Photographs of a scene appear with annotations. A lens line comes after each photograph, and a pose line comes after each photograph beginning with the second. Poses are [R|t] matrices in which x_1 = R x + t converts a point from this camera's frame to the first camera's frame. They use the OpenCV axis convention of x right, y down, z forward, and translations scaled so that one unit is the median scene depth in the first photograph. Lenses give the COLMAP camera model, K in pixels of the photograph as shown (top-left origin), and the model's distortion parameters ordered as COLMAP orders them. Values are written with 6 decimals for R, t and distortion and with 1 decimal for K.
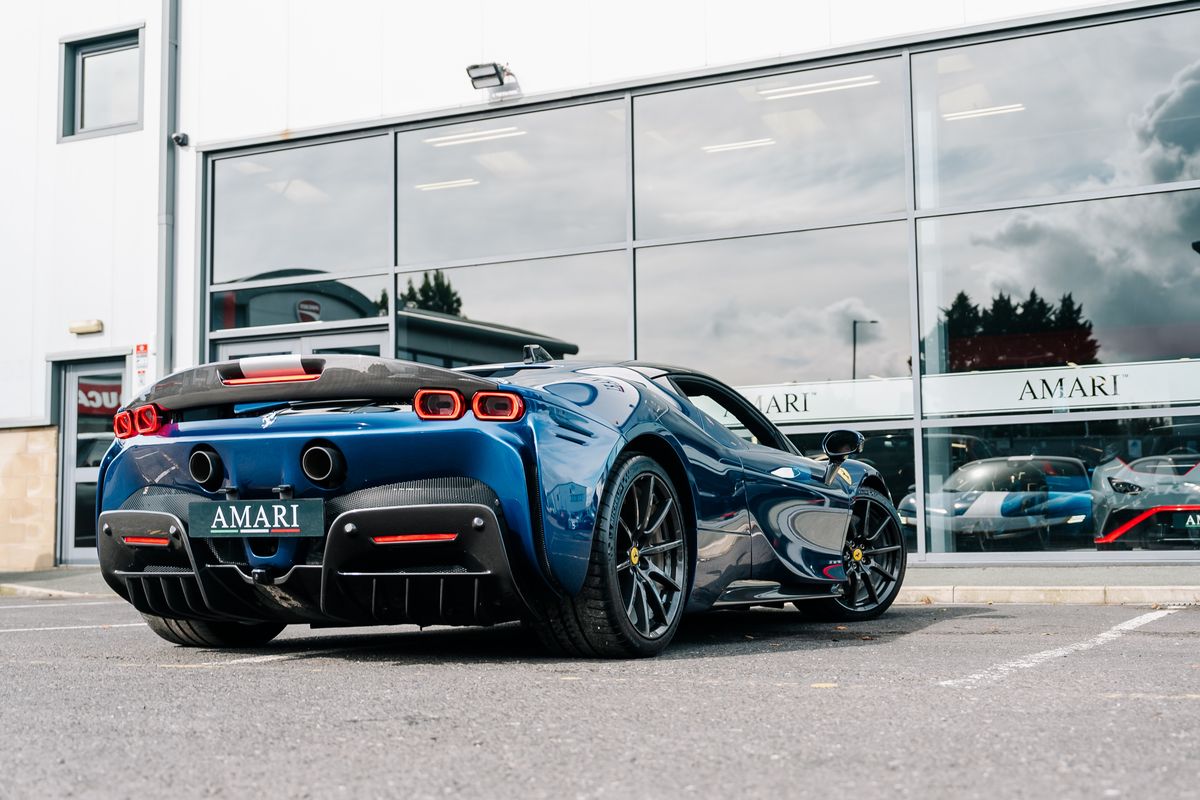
lens RADIAL K [[1703.3, 0, 670.1], [0, 1703.3, 386.9], [0, 0, 1]] dist [0.023276, -0.028750]
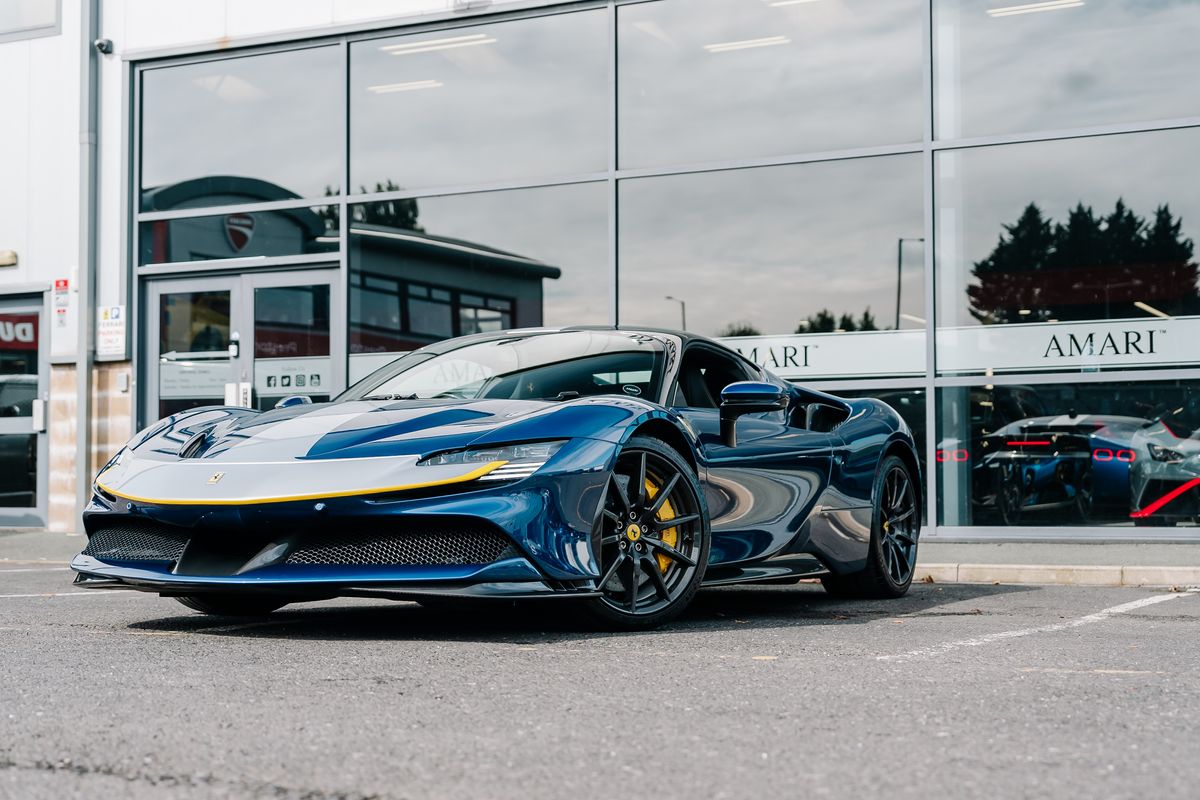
lens RADIAL K [[2123.9, 0, 604.2], [0, 2123.9, 415.1], [0, 0, 1]] dist [0.045392, -0.011627]
pose [[0.999341, 0.010222, -0.034834, 0.027938], [-0.008469, 0.998708, 0.050110, -0.032424], [0.035301, -0.049782, 0.998136, -0.249385]]
